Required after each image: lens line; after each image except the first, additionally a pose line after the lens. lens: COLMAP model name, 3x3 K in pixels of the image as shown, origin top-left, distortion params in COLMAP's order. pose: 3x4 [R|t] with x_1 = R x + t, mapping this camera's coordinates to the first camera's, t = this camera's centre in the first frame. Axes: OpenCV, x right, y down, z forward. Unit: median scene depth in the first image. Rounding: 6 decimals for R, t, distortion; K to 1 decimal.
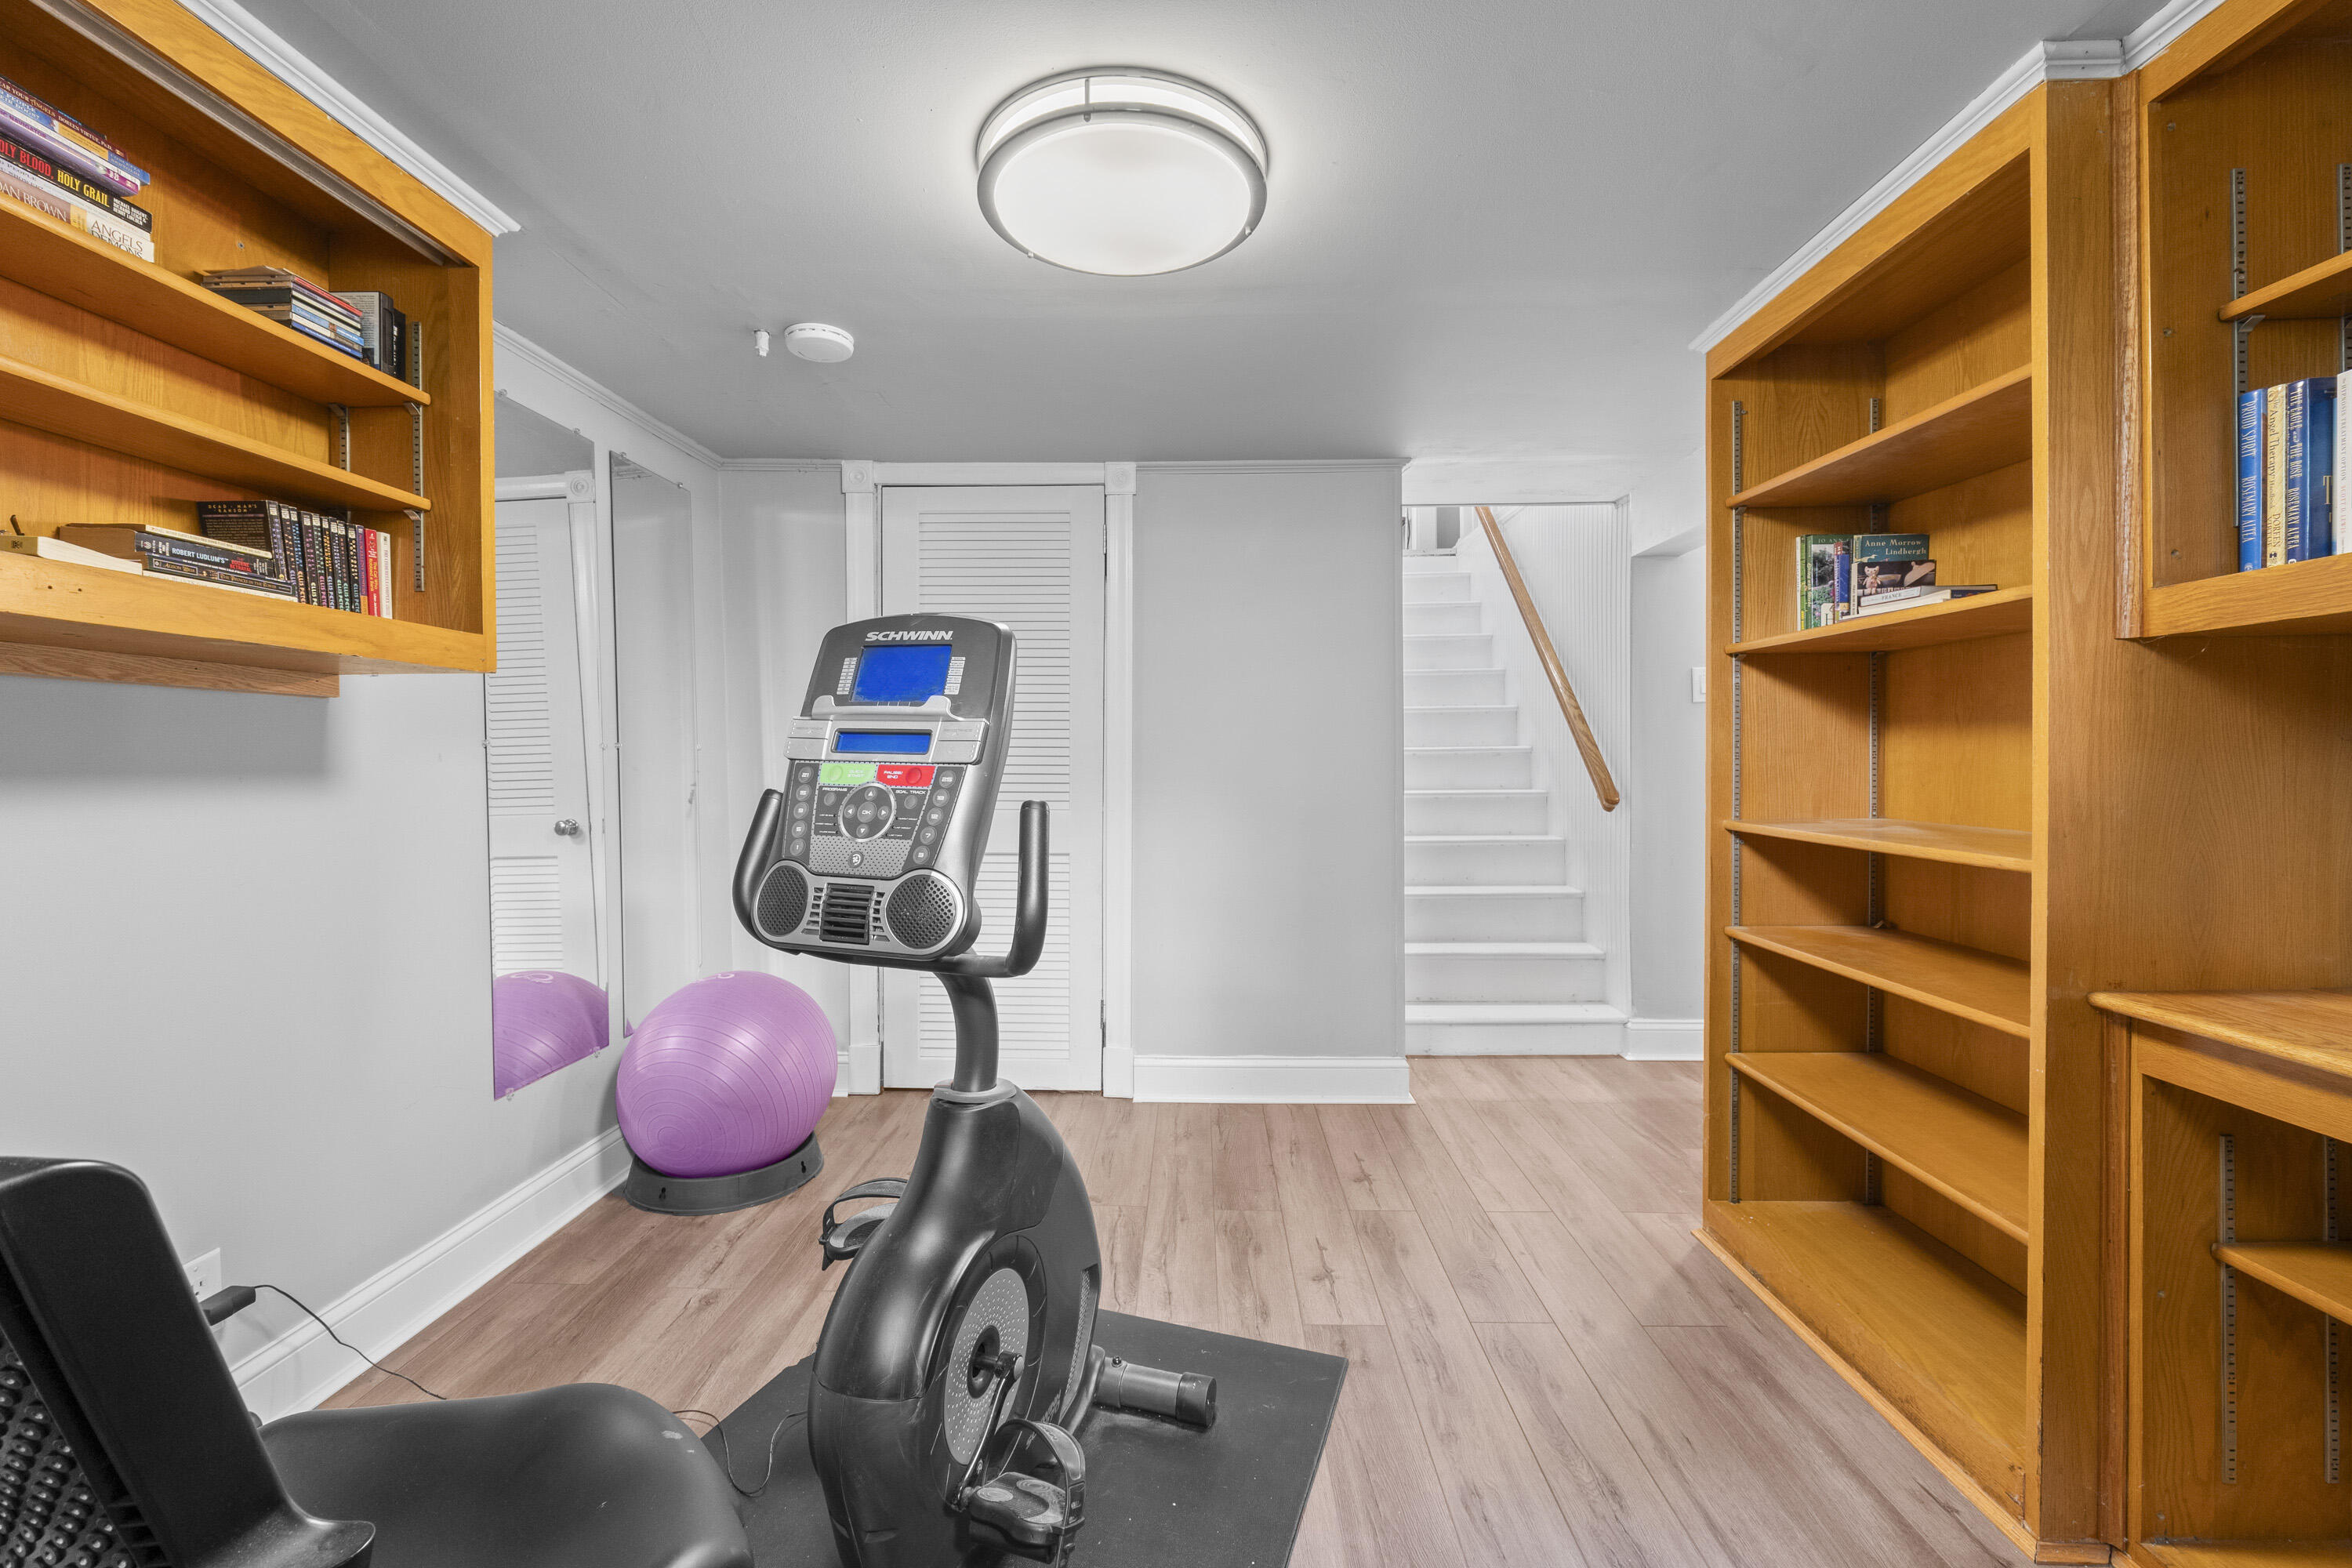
lens RADIAL K [[988.7, 0, 1163.9], [0, 988.7, 784.4], [0, 0, 1]] dist [-0.007686, 0.000169]
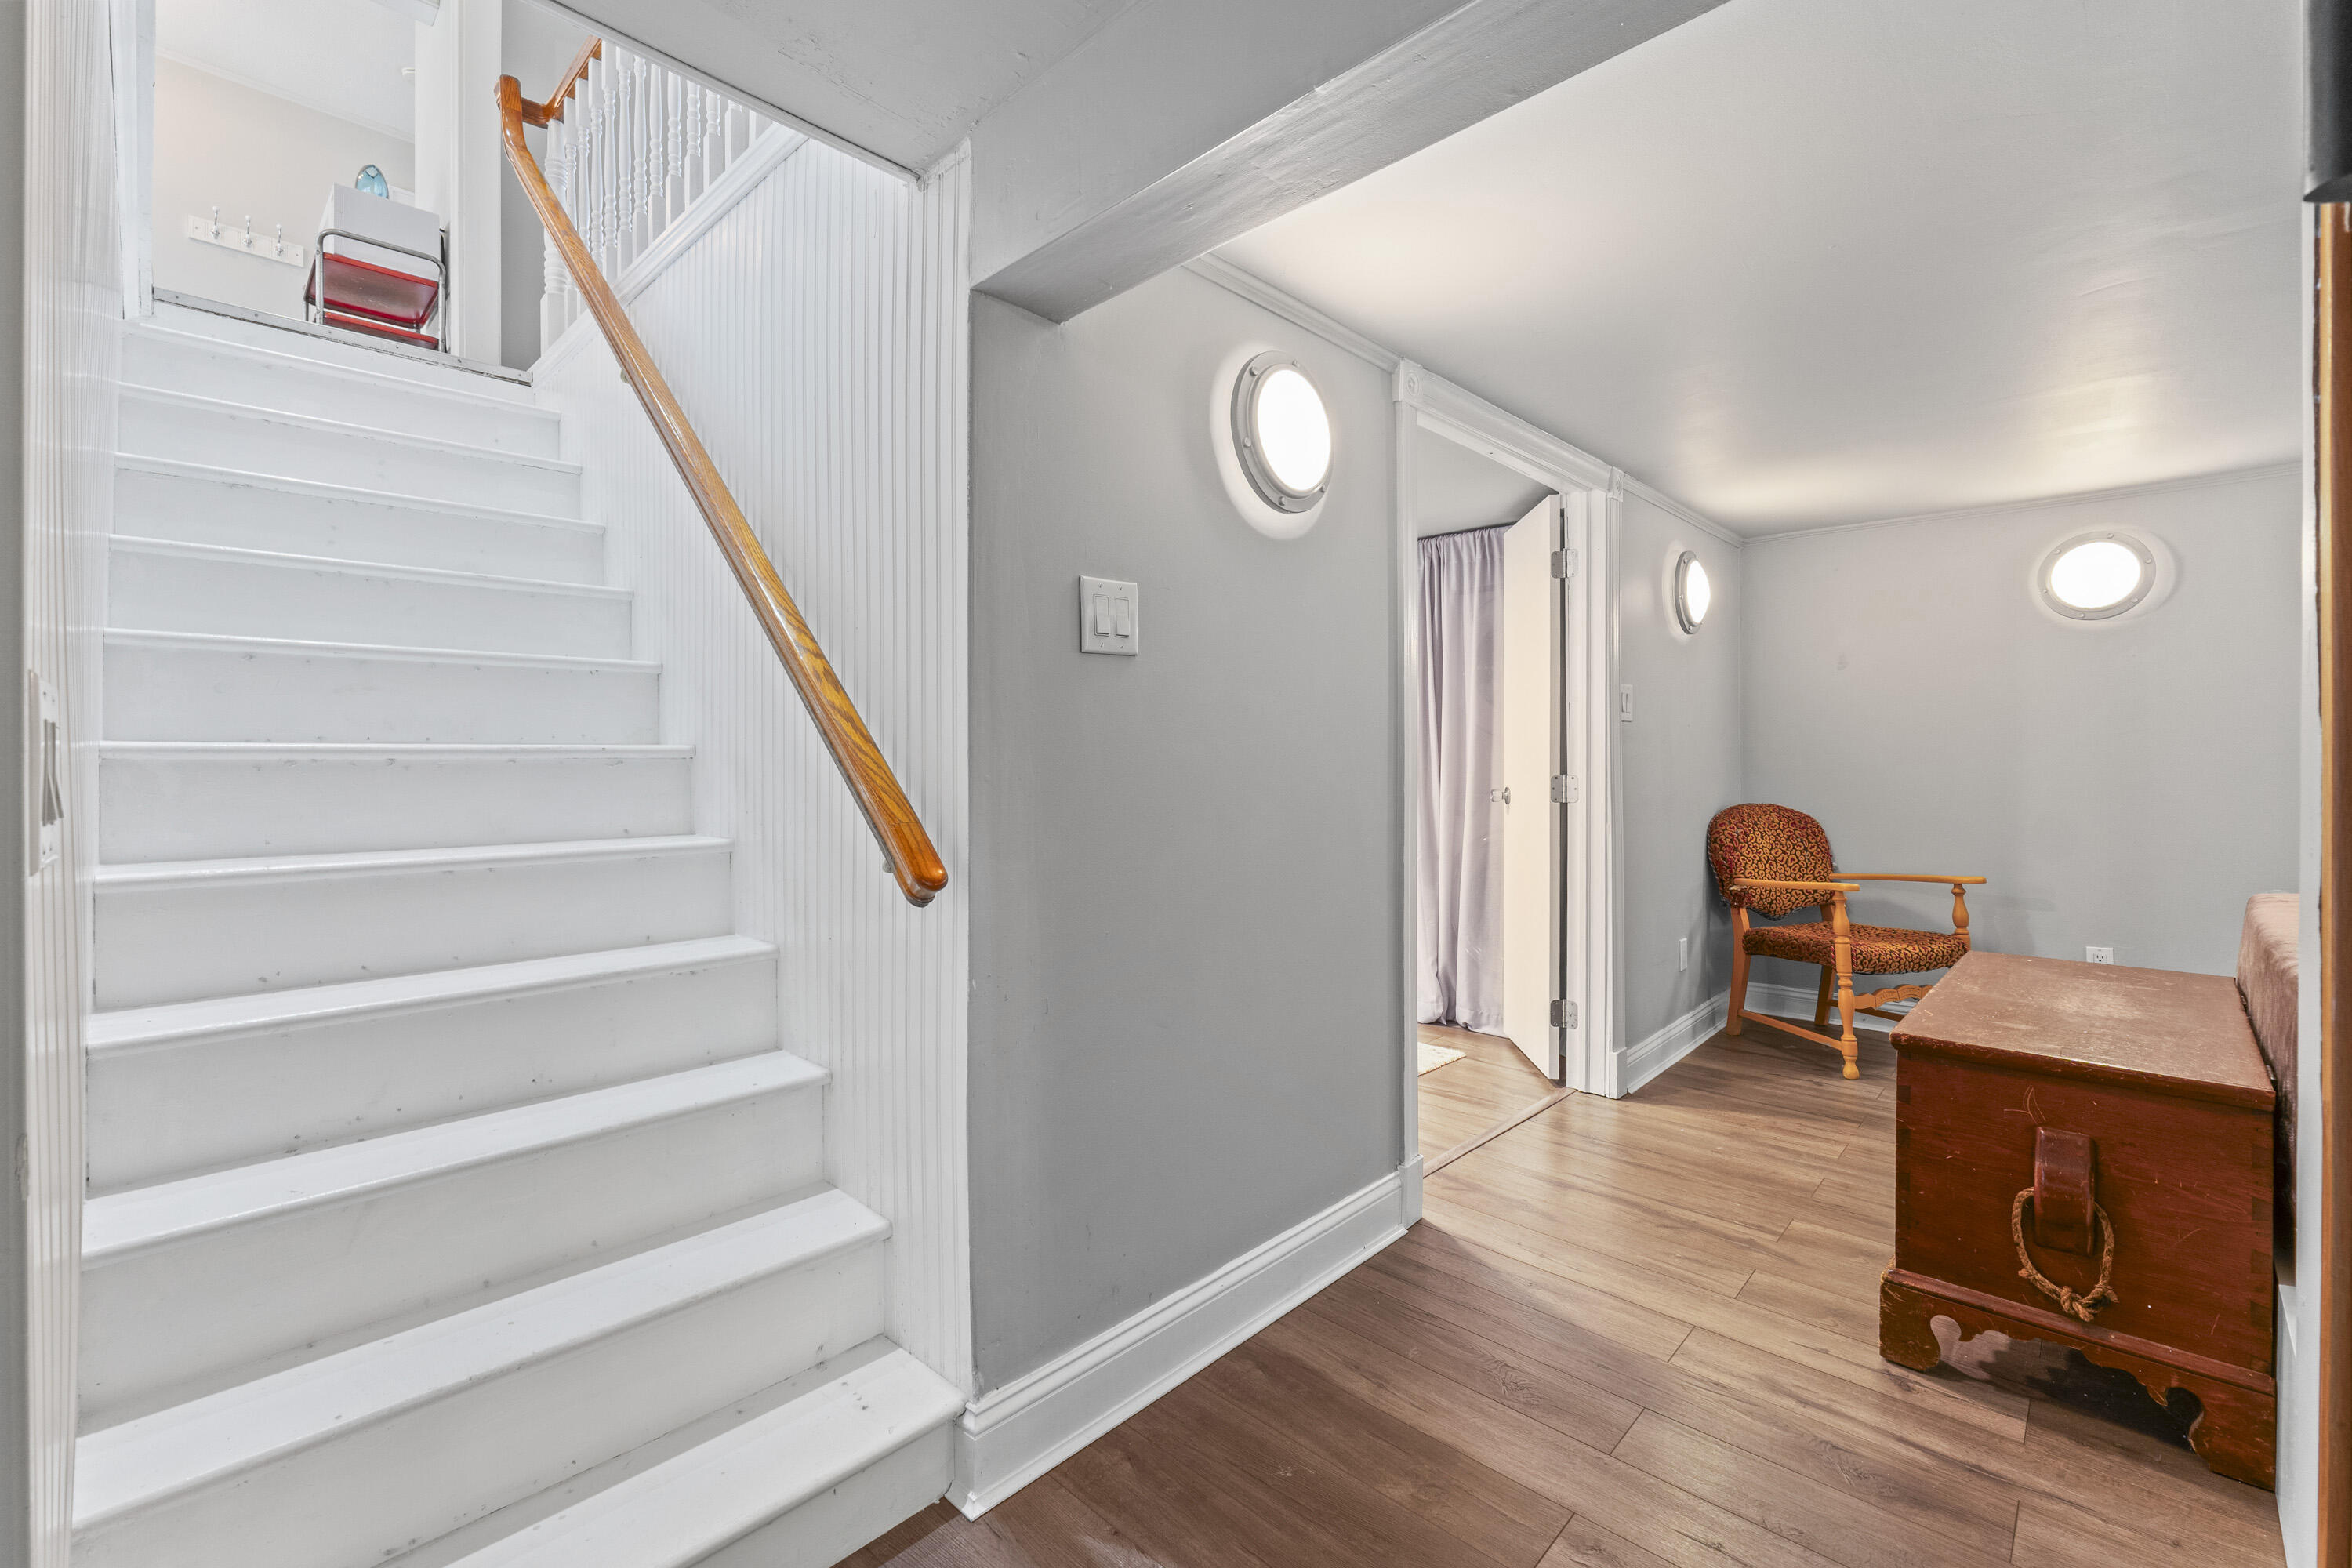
lens RADIAL K [[1000.4, 0, 1166.3], [0, 1000.4, 759.1], [0, 0, 1]] dist [-0.008888, 0.000103]
pose [[0.676329, 0.005637, 0.736578, 0.205734], [0.017110, 0.999581, -0.023360, -0.019577], [-0.736401, 0.028402, 0.675949, 0.607485]]
